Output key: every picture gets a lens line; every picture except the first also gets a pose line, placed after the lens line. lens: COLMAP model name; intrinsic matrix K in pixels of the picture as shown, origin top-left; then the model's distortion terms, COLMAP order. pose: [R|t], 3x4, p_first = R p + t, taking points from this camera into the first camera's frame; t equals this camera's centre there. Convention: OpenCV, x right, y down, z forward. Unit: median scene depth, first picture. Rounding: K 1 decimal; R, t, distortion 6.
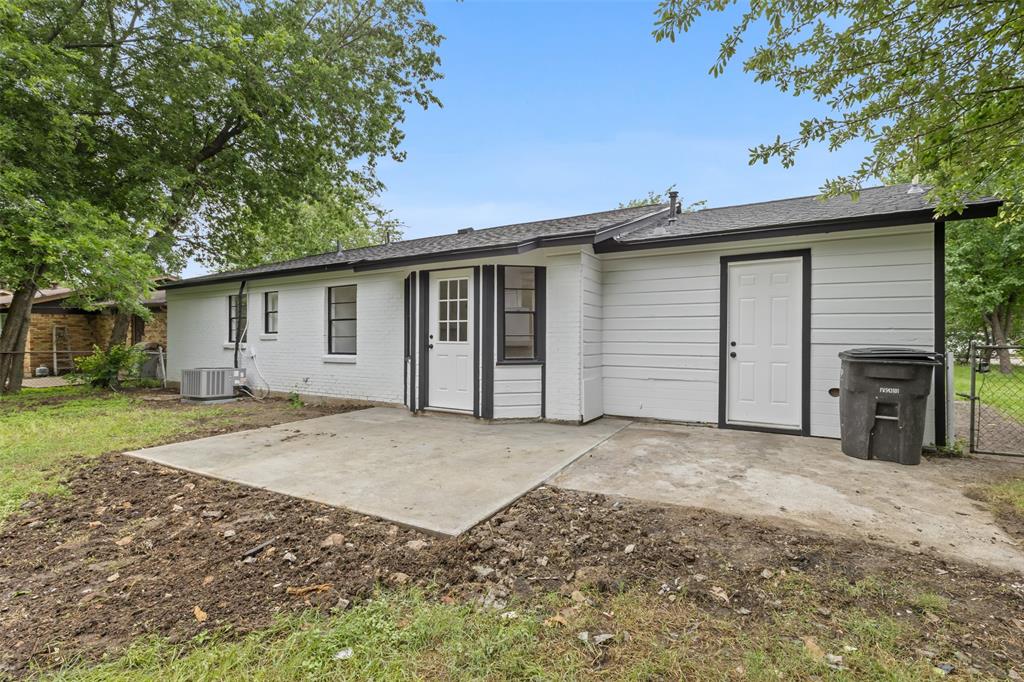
lens RADIAL K [[466.4, 0, 509.1], [0, 466.4, 340.1], [0, 0, 1]] dist [-0.002031, -0.000200]
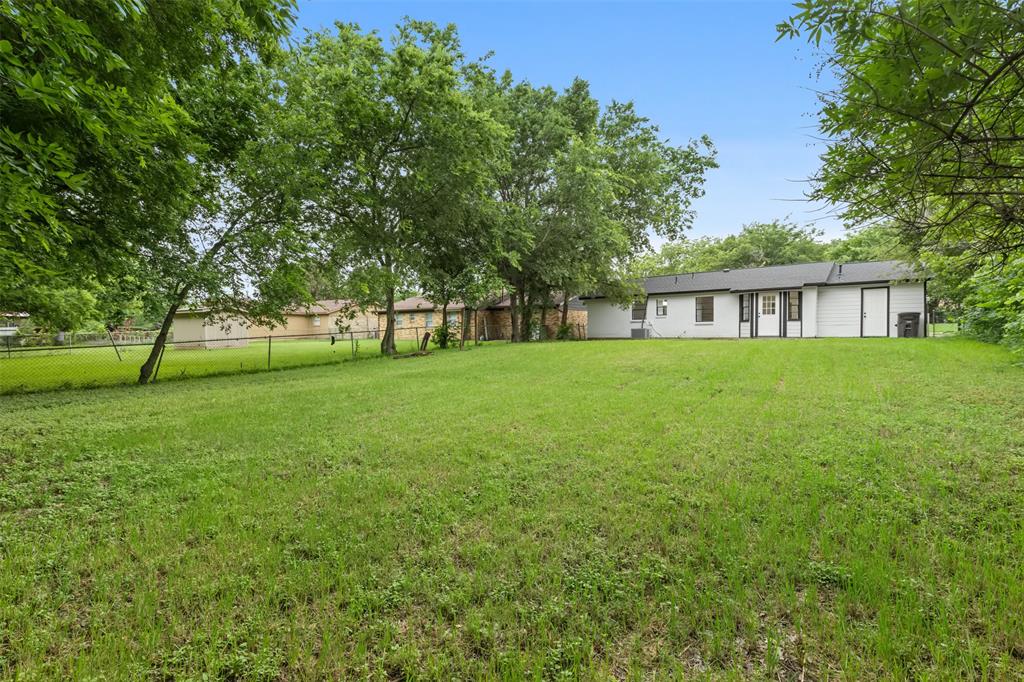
lens RADIAL K [[466.4, 0, 515.3], [0, 466.4, 342.4], [0, 0, 1]] dist [-0.002031, -0.000200]
pose [[0.991745, -0.001981, -0.128213, -1.543067], [0.002280, 0.999995, 0.002186, 0.195803], [0.128208, -0.002460, 0.991744, -2.579511]]
